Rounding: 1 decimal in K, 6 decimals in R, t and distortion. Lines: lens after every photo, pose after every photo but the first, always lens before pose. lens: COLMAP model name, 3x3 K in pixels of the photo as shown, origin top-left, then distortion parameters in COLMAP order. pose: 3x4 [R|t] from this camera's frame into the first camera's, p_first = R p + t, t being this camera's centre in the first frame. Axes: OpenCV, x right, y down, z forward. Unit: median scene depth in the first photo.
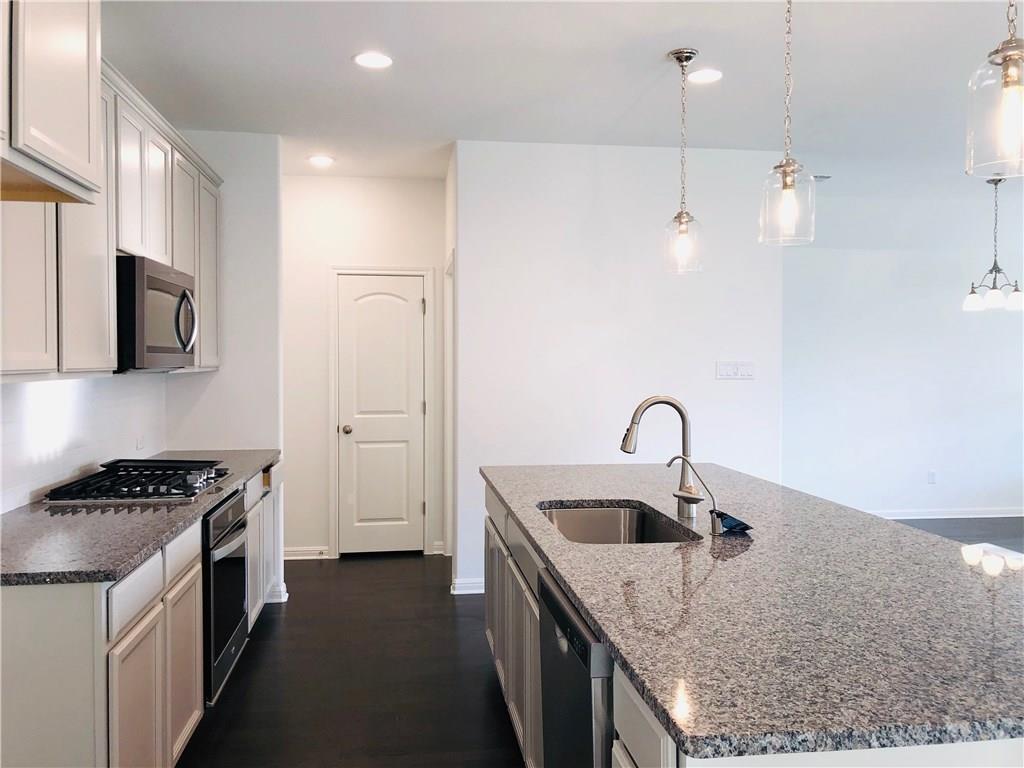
lens RADIAL K [[844.2, 0, 512.5], [0, 844.2, 385.8], [0, 0, 1]] dist [0.034111, -0.052277]
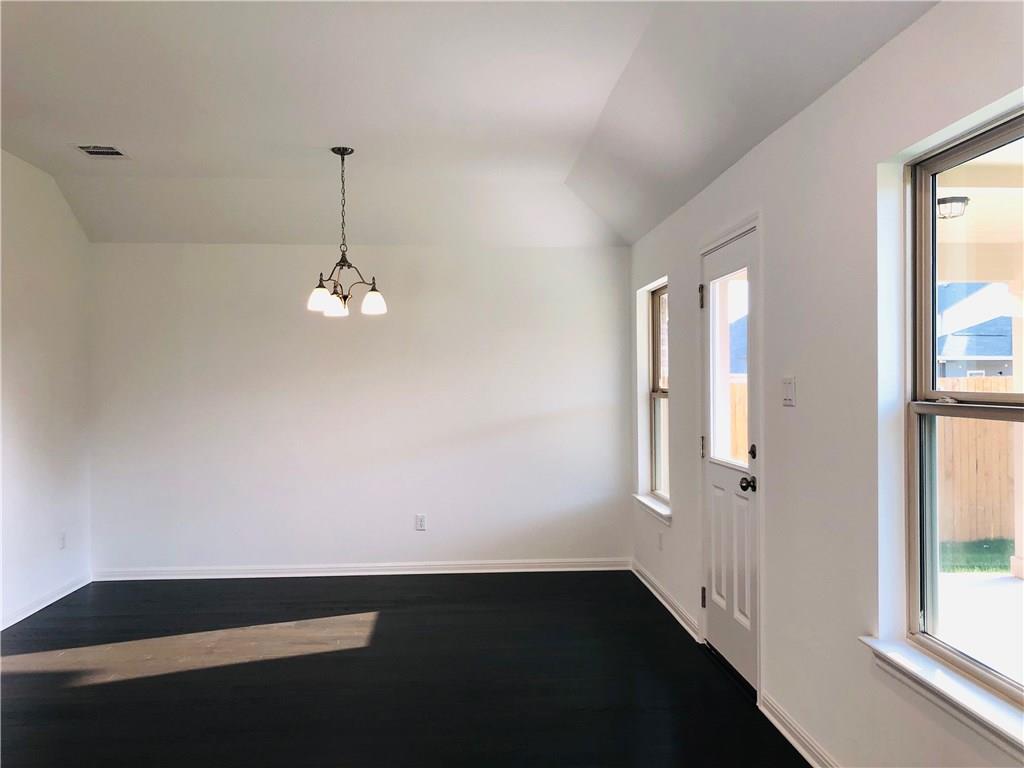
lens RADIAL K [[844.2, 0, 515.5], [0, 844.2, 380.9], [0, 0, 1]] dist [0.034111, -0.052277]
pose [[0.998054, -0.002005, -0.062326, 0.777624], [0.000164, 0.999564, -0.029523, -0.005611], [0.062358, 0.029455, 0.997619, 0.235496]]
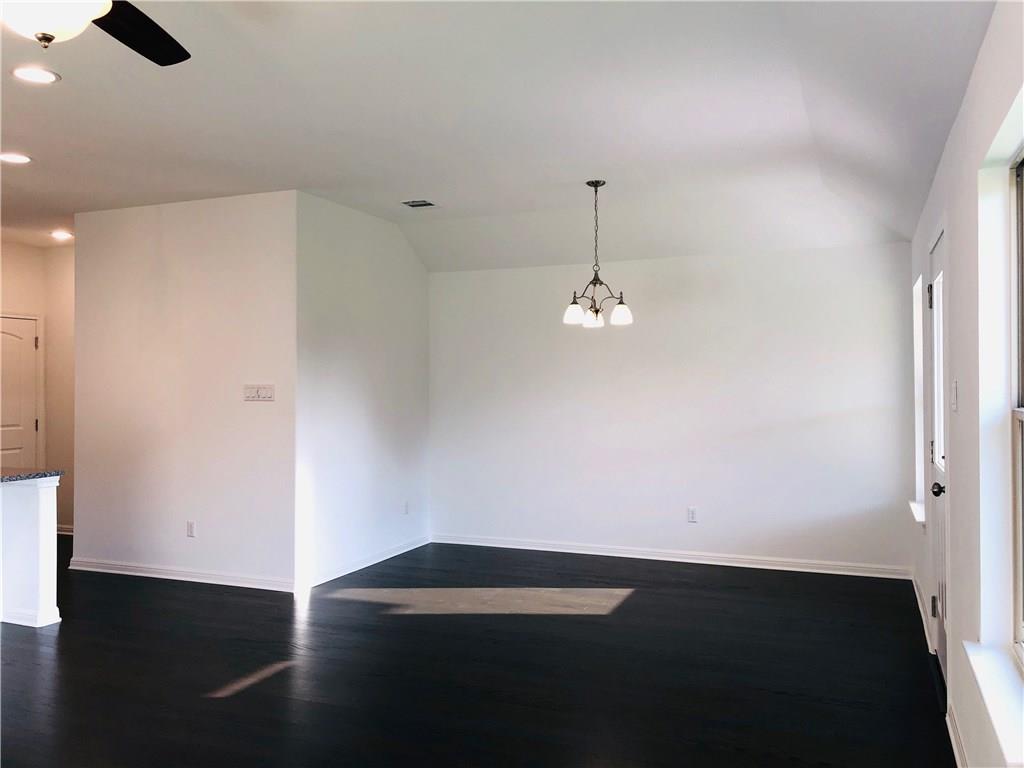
lens RADIAL K [[844.2, 0, 520.3], [0, 844.2, 381.4], [0, 0, 1]] dist [0.034111, -0.052277]
pose [[0.866956, -0.002655, -0.498377, 0.947875], [-0.010995, 0.999641, -0.024452, -0.008104], [0.498263, 0.026679, 0.866616, 0.186724]]
